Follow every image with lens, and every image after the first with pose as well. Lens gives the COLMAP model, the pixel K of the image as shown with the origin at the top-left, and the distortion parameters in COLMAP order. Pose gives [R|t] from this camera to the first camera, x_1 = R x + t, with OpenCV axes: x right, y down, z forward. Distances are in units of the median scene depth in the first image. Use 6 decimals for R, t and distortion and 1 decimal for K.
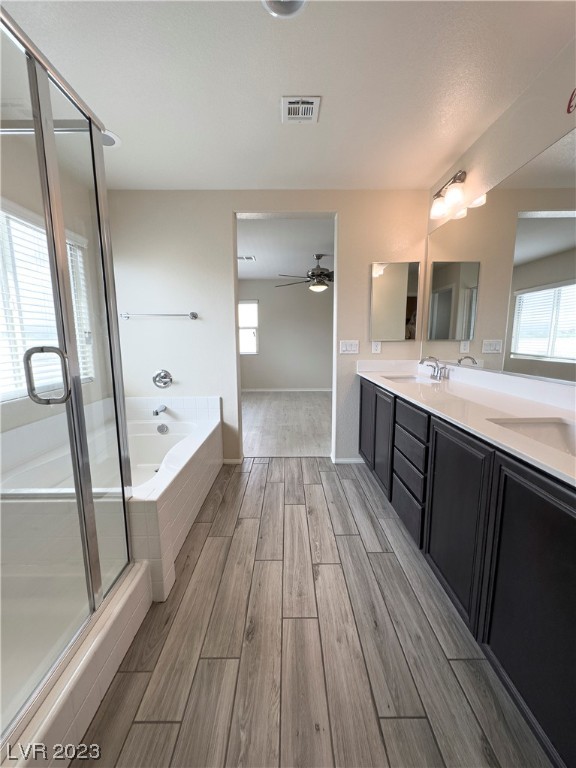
lens RADIAL K [[305.9, 0, 290.8], [0, 305.9, 386.4], [0, 0, 1]] dist [-0.004406, 0.000667]
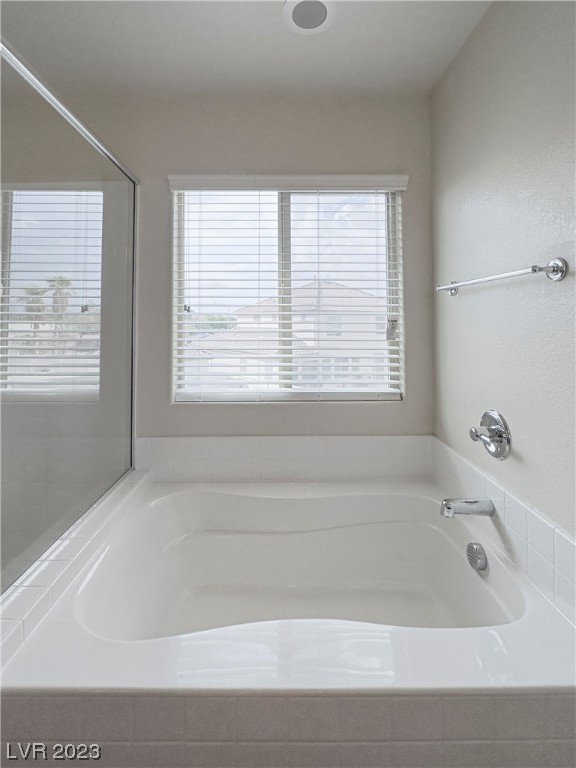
lens RADIAL K [[329.6, 0, 277.4], [0, 329.6, 322.2], [0, 0, 1]] dist [-0.025993, -0.000455]
pose [[-0.006067, -0.018654, -0.999808, 0.006645], [-0.146906, 0.988995, -0.017561, -0.196586], [0.989132, 0.146771, -0.008741, 1.177184]]
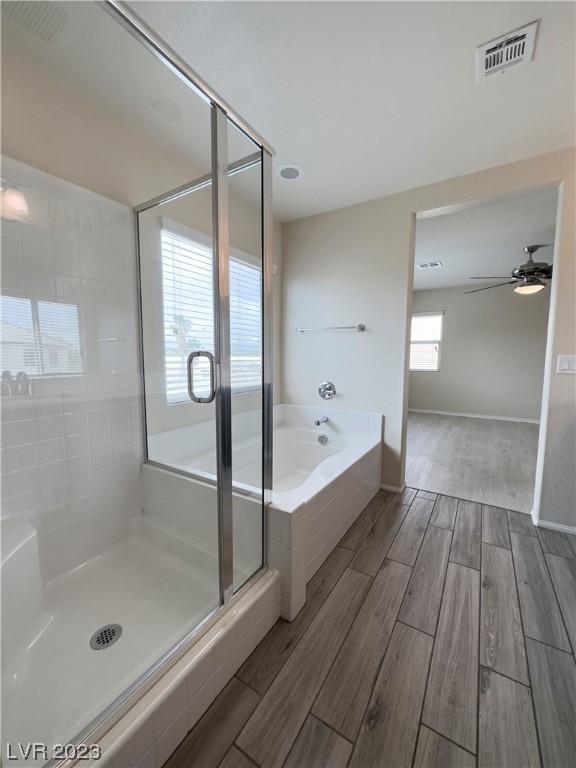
lens RADIAL K [[305.9, 0, 288.5], [0, 305.9, 385.1], [0, 0, 1]] dist [-0.004406, 0.000667]
pose [[0.837519, 0.062028, -0.542876, 0.043809], [-0.092509, 0.995290, -0.028997, -0.001290], [0.538521, 0.074506, 0.839312, 0.120986]]
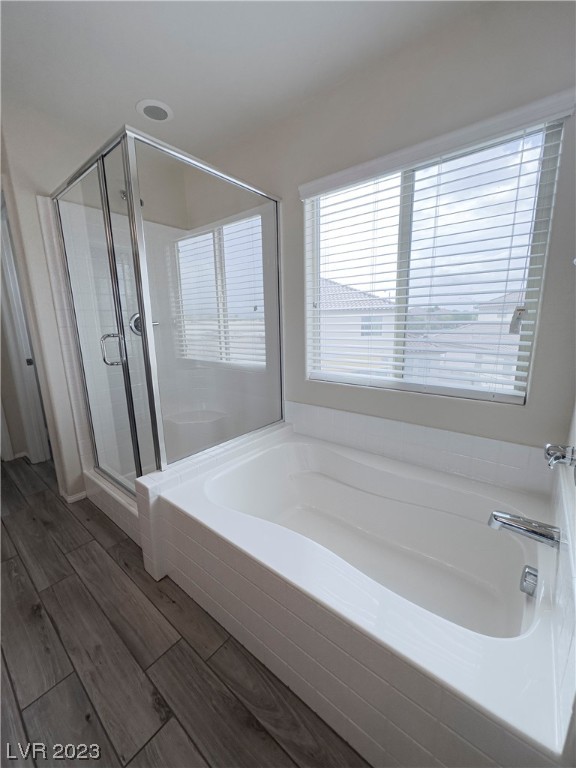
lens RADIAL K [[305.9, 0, 291.3], [0, 305.9, 389.5], [0, 0, 1]] dist [-0.004406, 0.000667]
pose [[-0.640814, 0.170109, -0.748612, -0.029105], [-0.102786, 0.947350, 0.303253, -0.256035], [0.760784, 0.271276, -0.589590, 1.602046]]
